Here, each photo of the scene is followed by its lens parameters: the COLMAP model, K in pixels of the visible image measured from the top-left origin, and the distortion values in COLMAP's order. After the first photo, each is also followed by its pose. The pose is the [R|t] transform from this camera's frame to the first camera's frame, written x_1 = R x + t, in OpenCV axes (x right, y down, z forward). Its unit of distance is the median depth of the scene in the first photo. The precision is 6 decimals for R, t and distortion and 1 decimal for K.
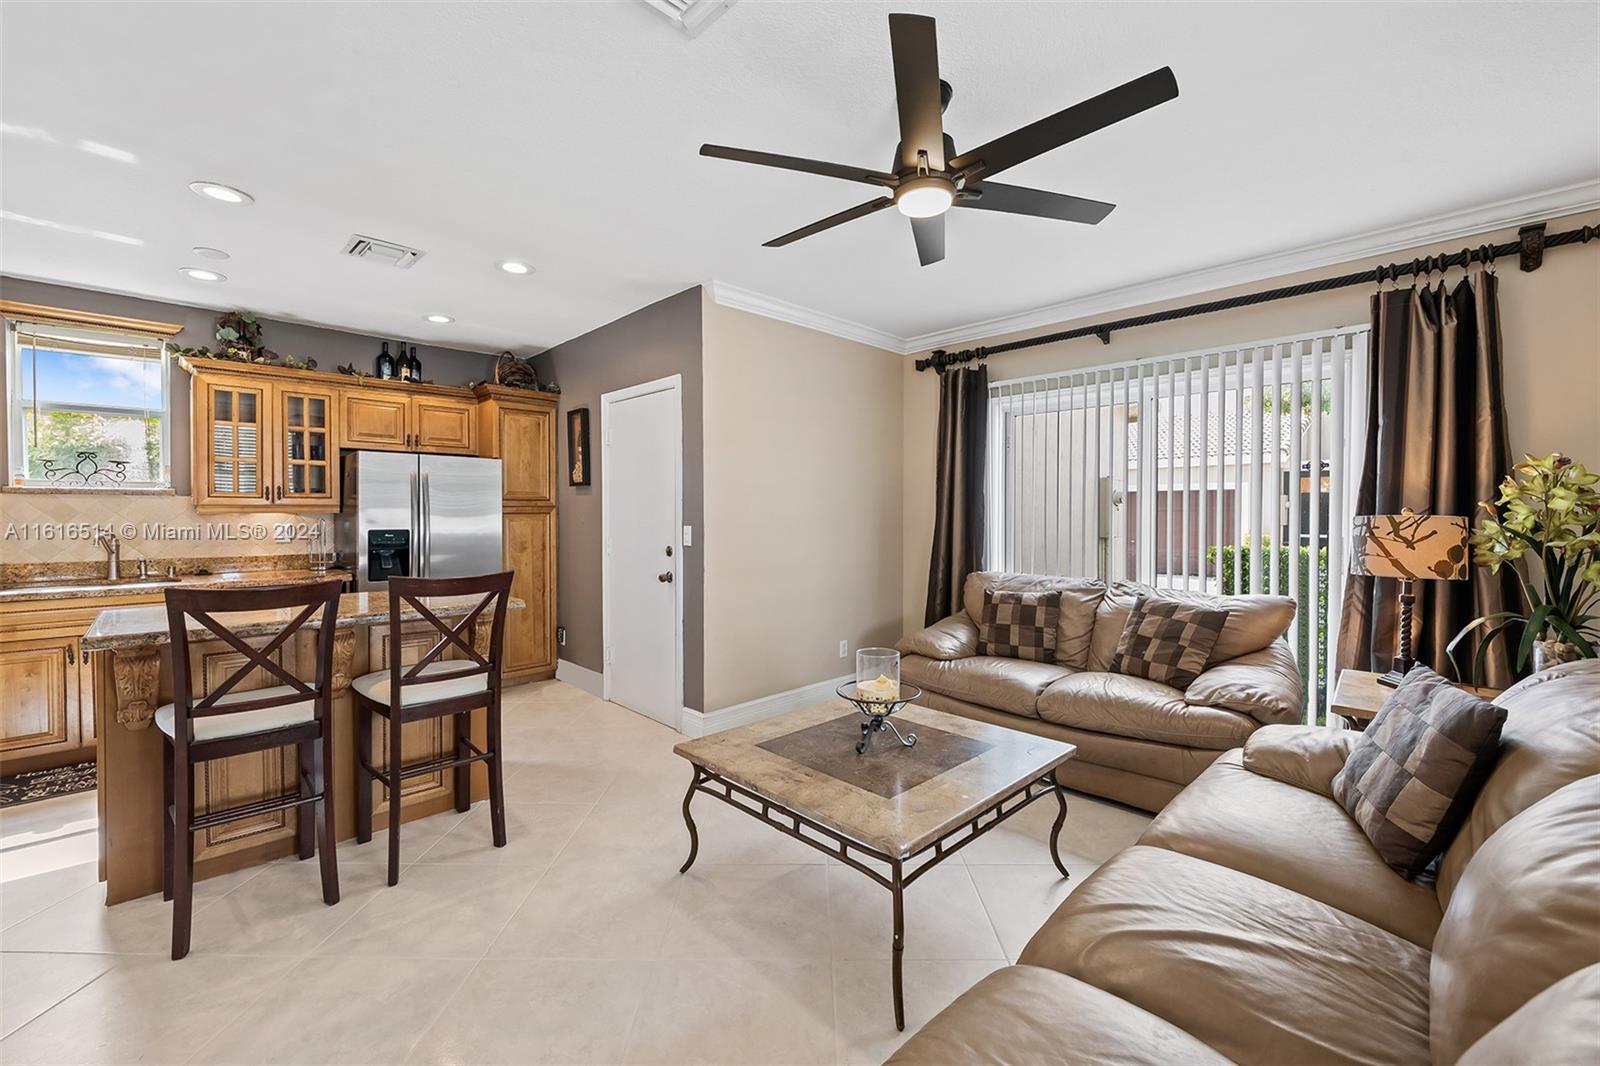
lens RADIAL K [[649.6, 0, 810.5], [0, 649.6, 520.9], [0, 0, 1]] dist [-0.000404, -0.000618]
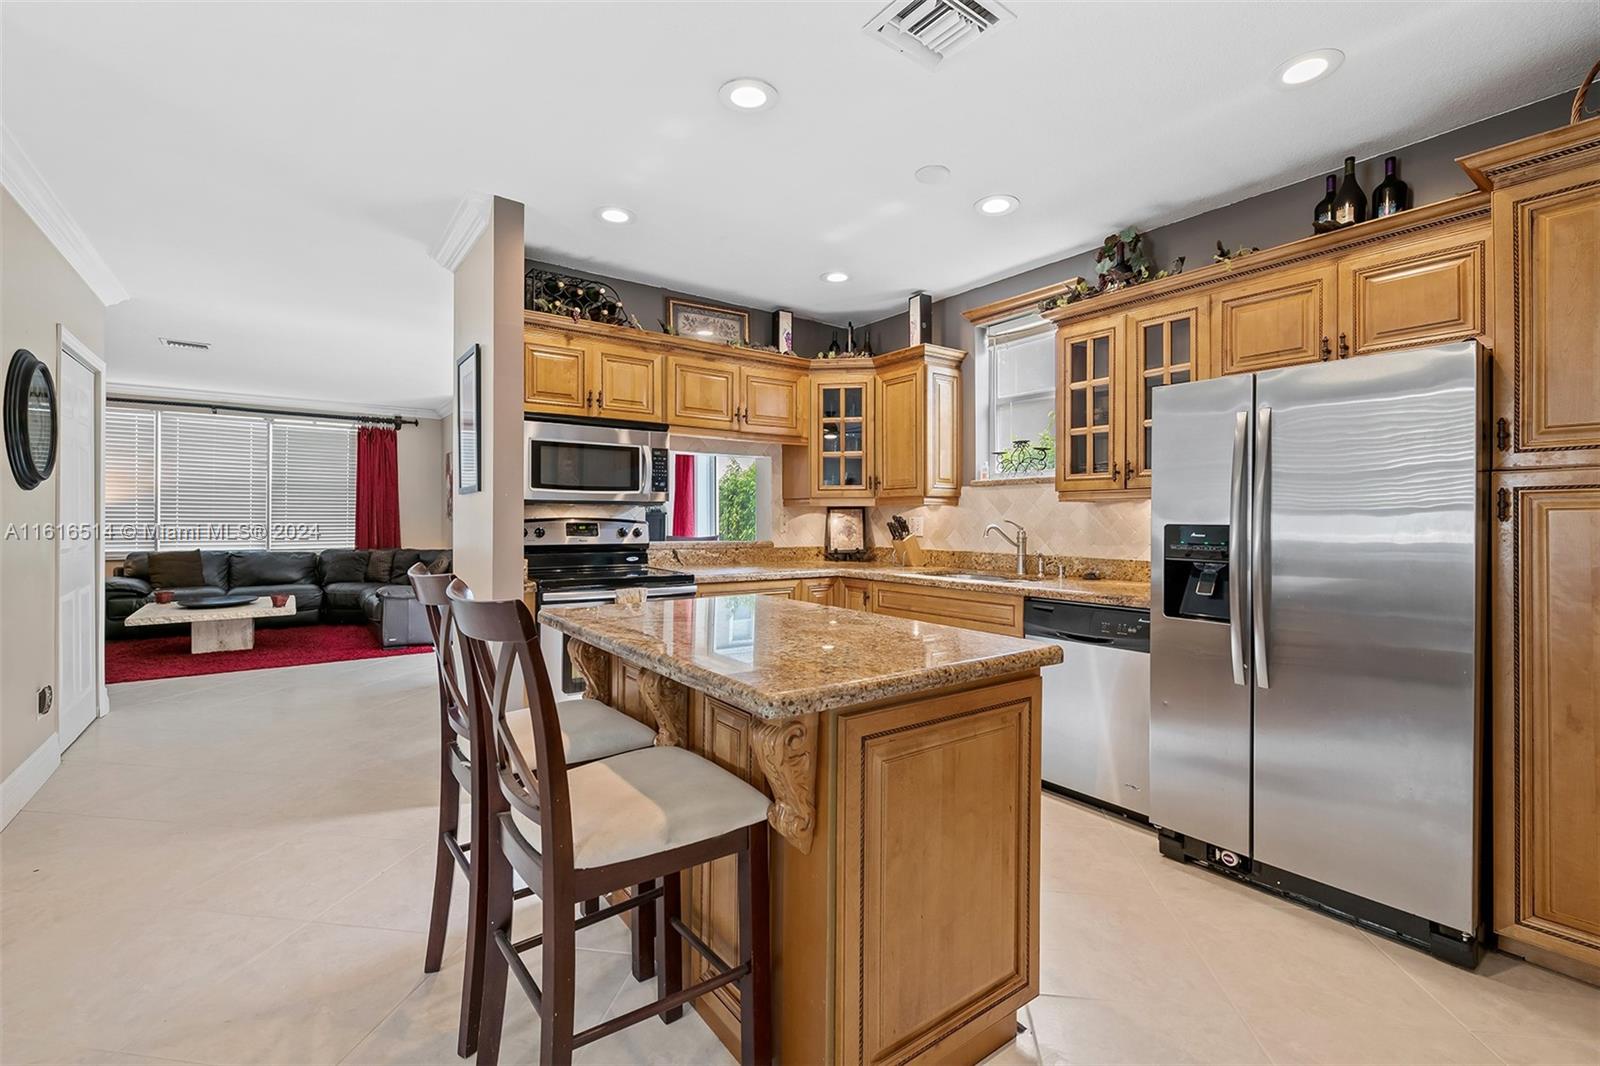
lens RADIAL K [[696.3, 0, 812.2], [0, 696.3, 520.2], [0, 0, 1]] dist [-0.000834, -0.002533]
pose [[-0.140115, -0.000784, -0.990135, -0.038269], [-0.016630, 0.999860, 0.001561, 0.014585], [0.989996, 0.016685, -0.140108, 0.792900]]
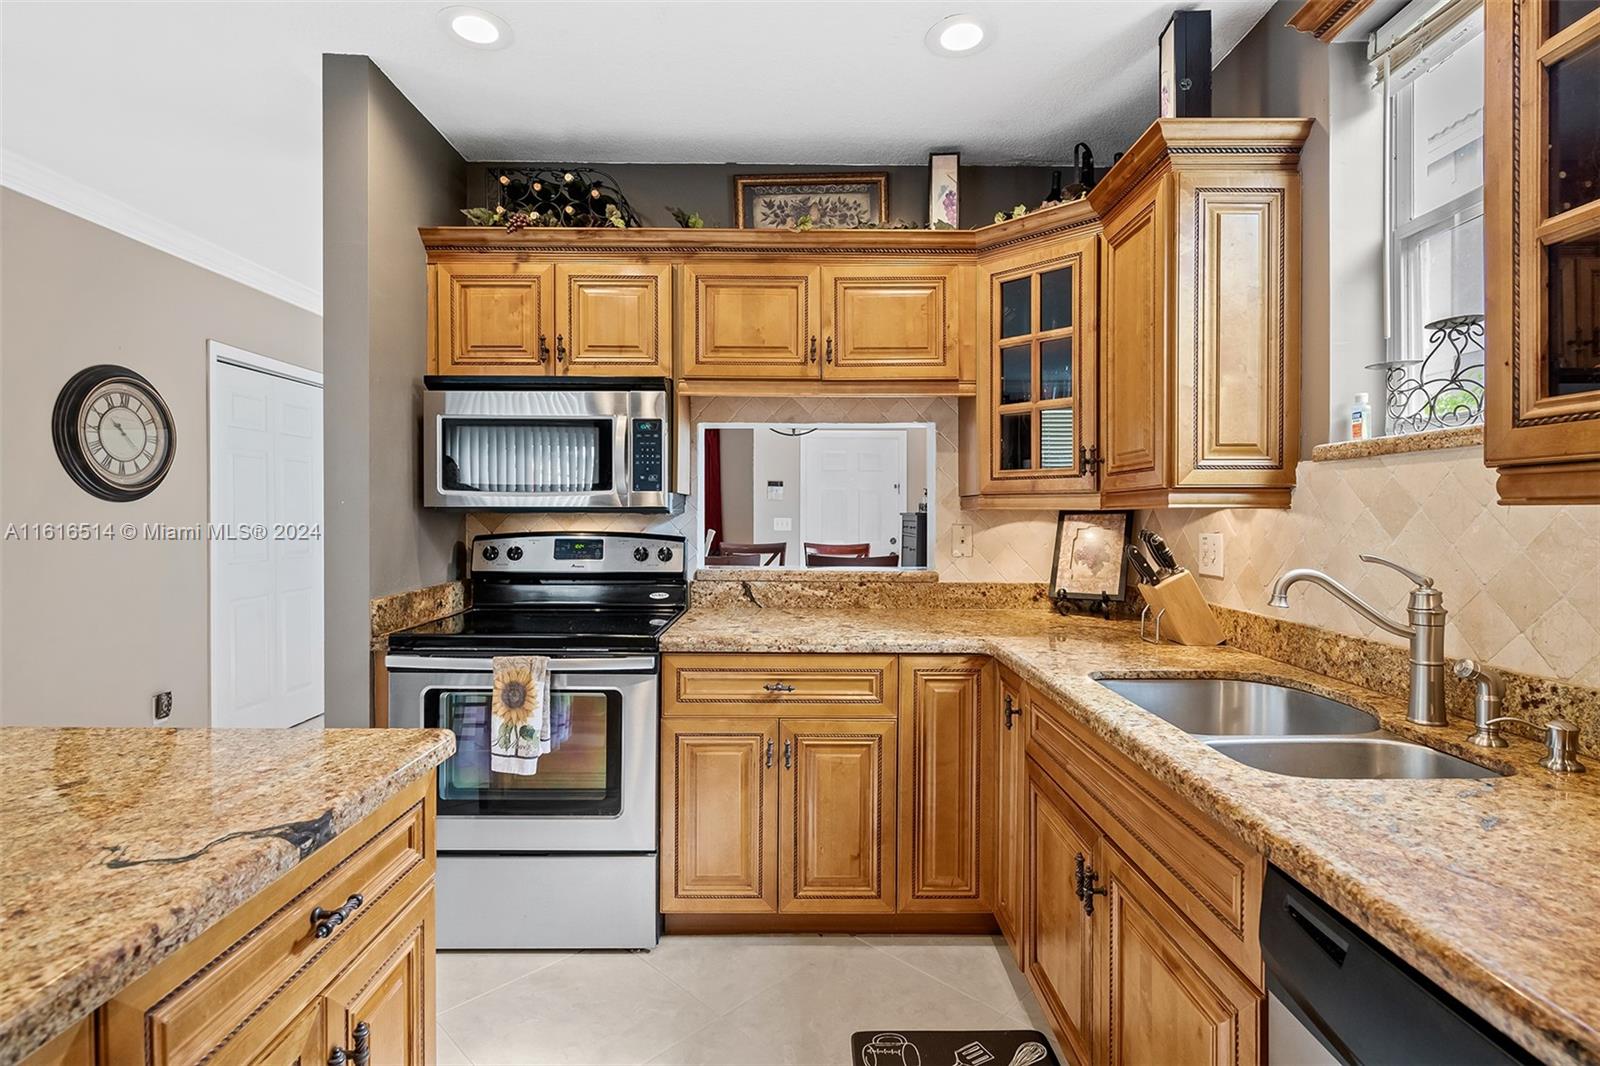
lens RADIAL K [[772.4, 0, 806.0], [0, 772.4, 519.7], [0, 0, 1]] dist [0.006539, -0.000406]
pose [[-0.702201, 0.003456, -0.711970, -0.572938], [-0.013621, 0.999740, 0.018287, -0.008132], [0.711848, 0.022539, -0.701972, 0.986999]]
